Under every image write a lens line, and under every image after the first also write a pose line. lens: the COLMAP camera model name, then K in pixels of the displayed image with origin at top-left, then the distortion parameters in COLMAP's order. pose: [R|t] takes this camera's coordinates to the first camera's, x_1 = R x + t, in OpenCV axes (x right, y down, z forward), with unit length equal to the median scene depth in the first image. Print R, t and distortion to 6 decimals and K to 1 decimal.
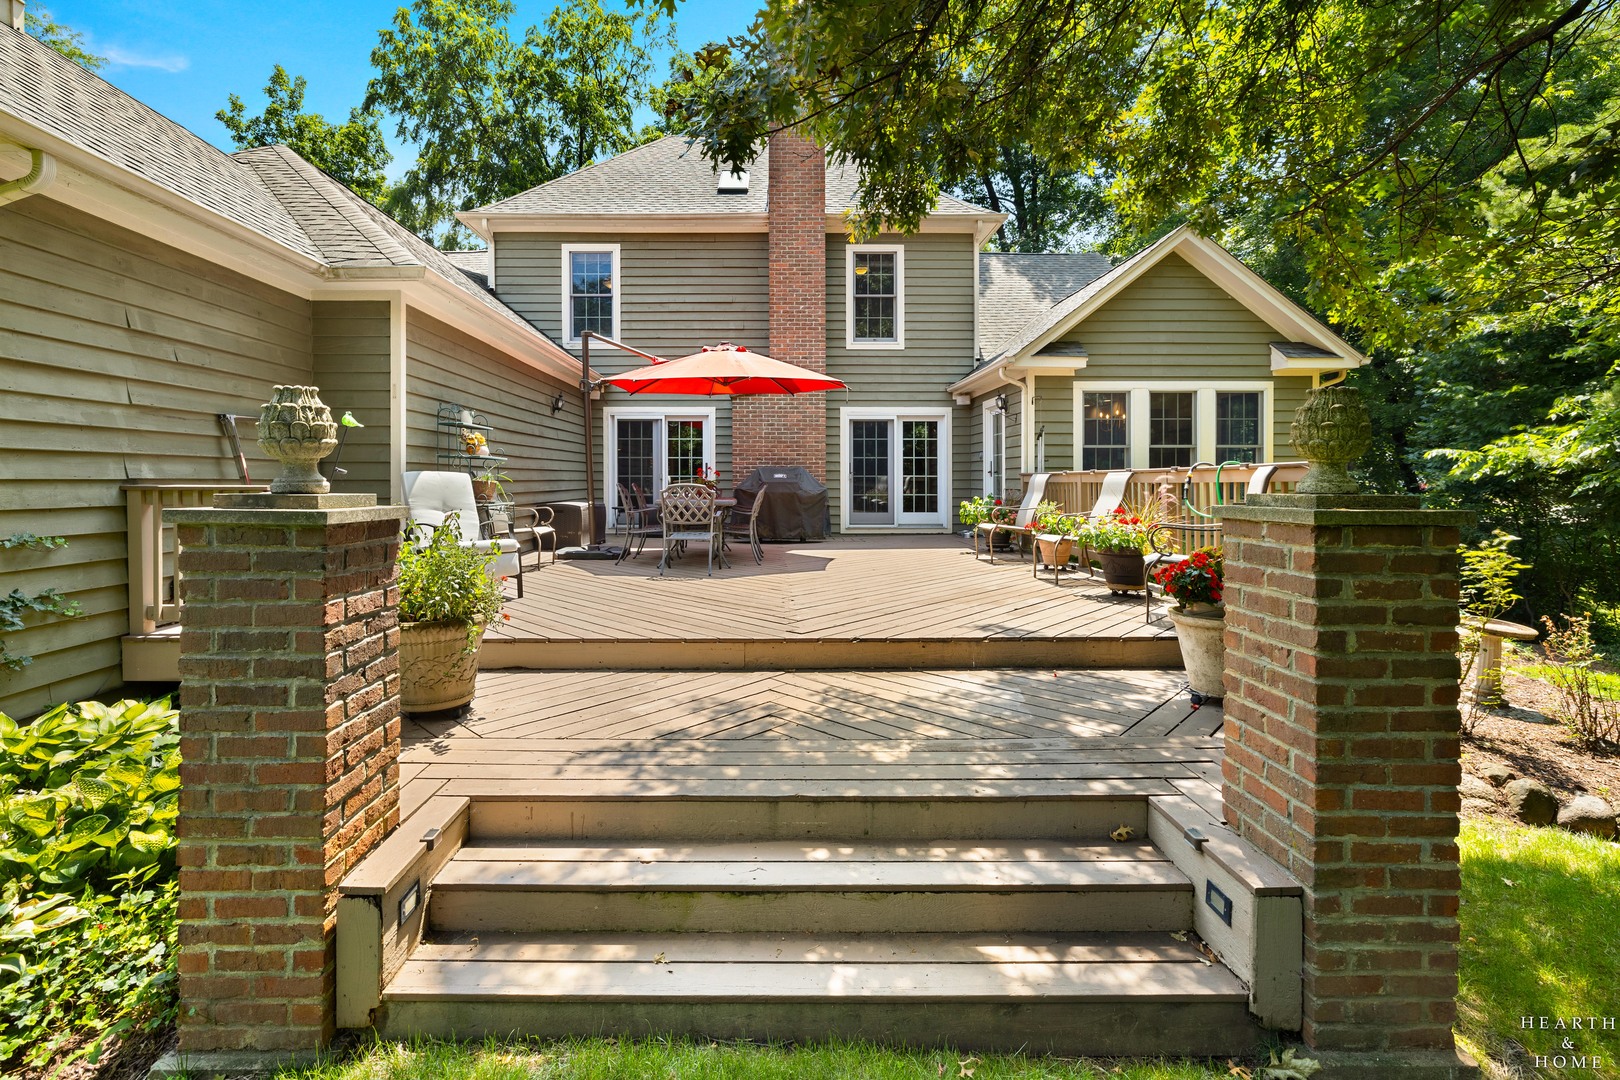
lens RADIAL K [[679.1, 0, 783.7], [0, 679.1, 478.4], [0, 0, 1]] dist [0.001353, 0.000131]
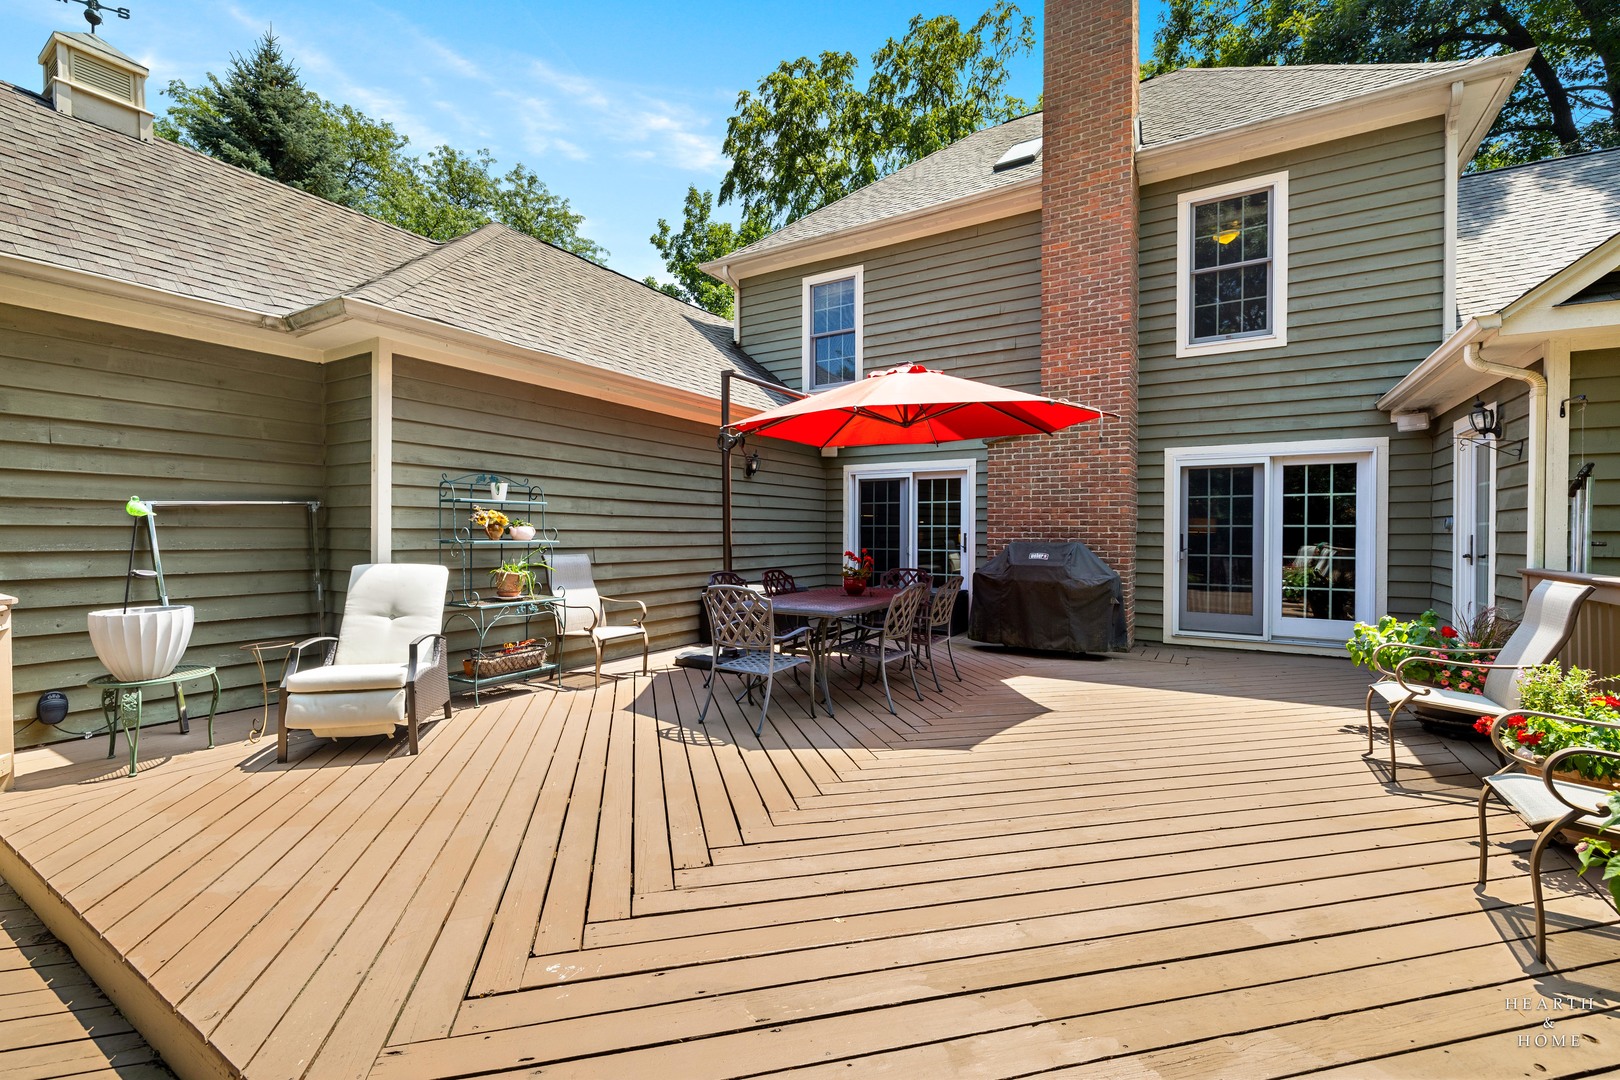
lens RADIAL K [[679.1, 0, 813.2], [0, 679.1, 537.6], [0, 0, 1]] dist [0.001353, 0.000131]
pose [[0.854306, 0.008144, -0.519706, 0.134076], [-0.005538, 0.999963, 0.006568, -0.022050], [0.519741, -0.002733, 0.854320, 0.268843]]
